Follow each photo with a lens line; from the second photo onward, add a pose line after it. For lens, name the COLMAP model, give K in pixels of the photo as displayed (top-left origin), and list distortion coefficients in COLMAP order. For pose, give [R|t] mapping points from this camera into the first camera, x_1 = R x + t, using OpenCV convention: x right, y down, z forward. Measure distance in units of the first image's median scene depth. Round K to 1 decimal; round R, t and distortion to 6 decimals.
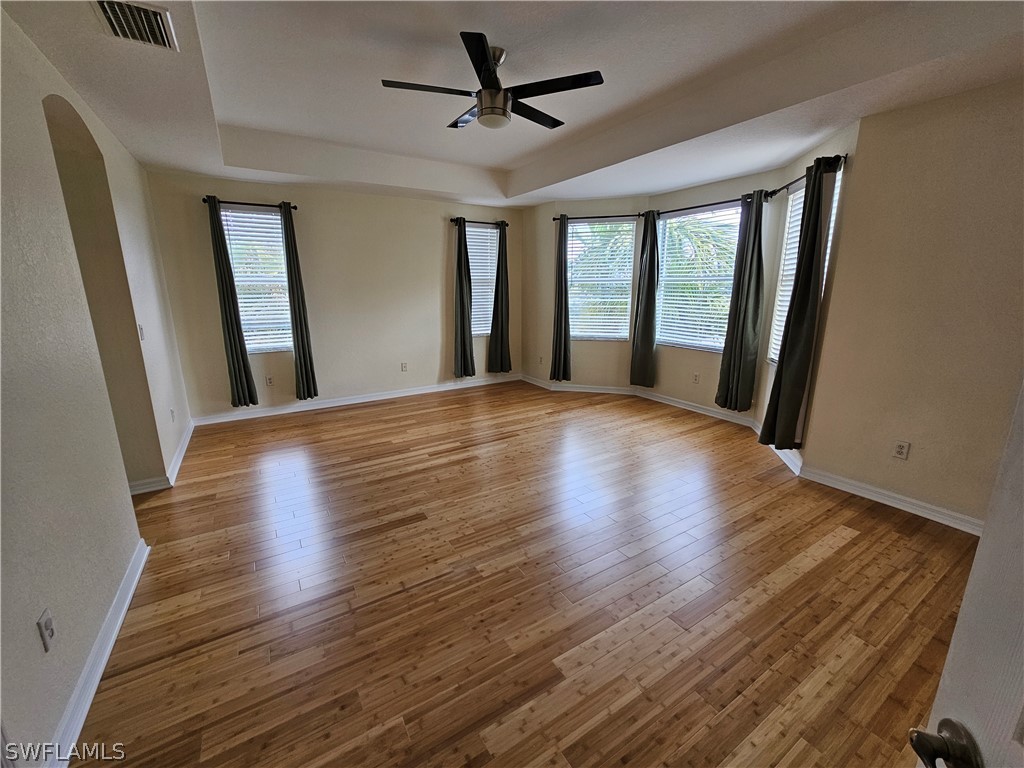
lens RADIAL K [[419.9, 0, 518.0], [0, 419.9, 383.0], [0, 0, 1]] dist [-0.003758, -0.000119]
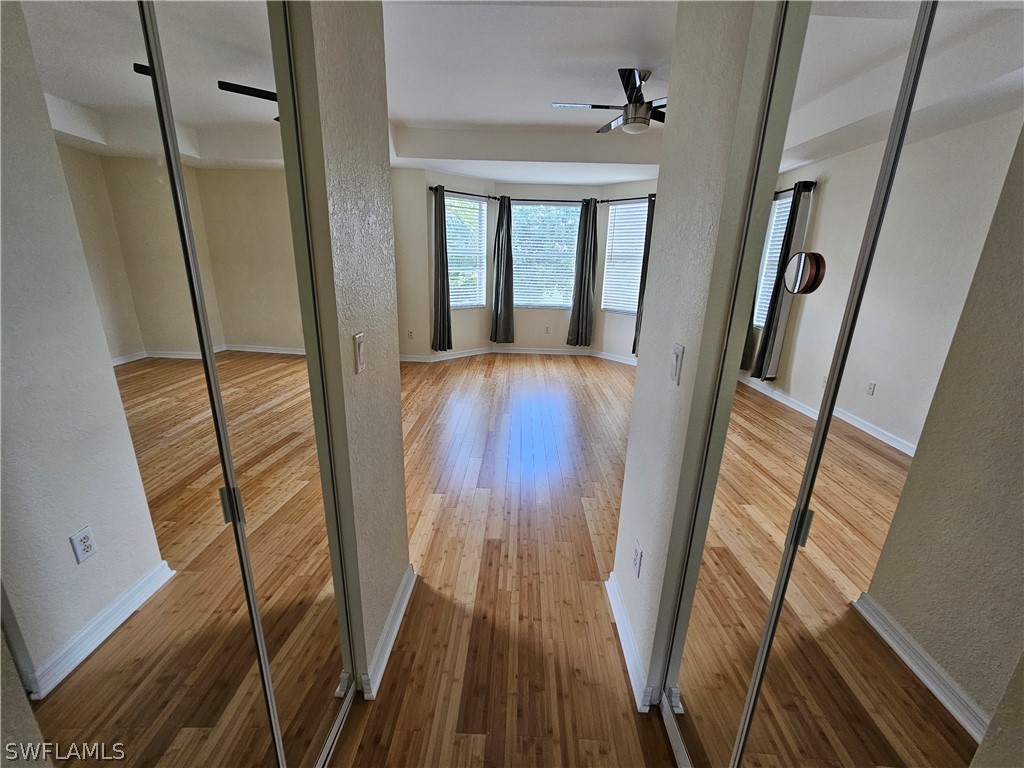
lens RADIAL K [[419.9, 0, 516.4], [0, 419.9, 381.2], [0, 0, 1]] dist [-0.003758, -0.000119]
pose [[0.554275, -0.221959, 0.802193, -0.763641], [0.153659, 0.974509, 0.163467, -0.085379], [-0.818027, 0.032658, 0.574252, 0.301816]]
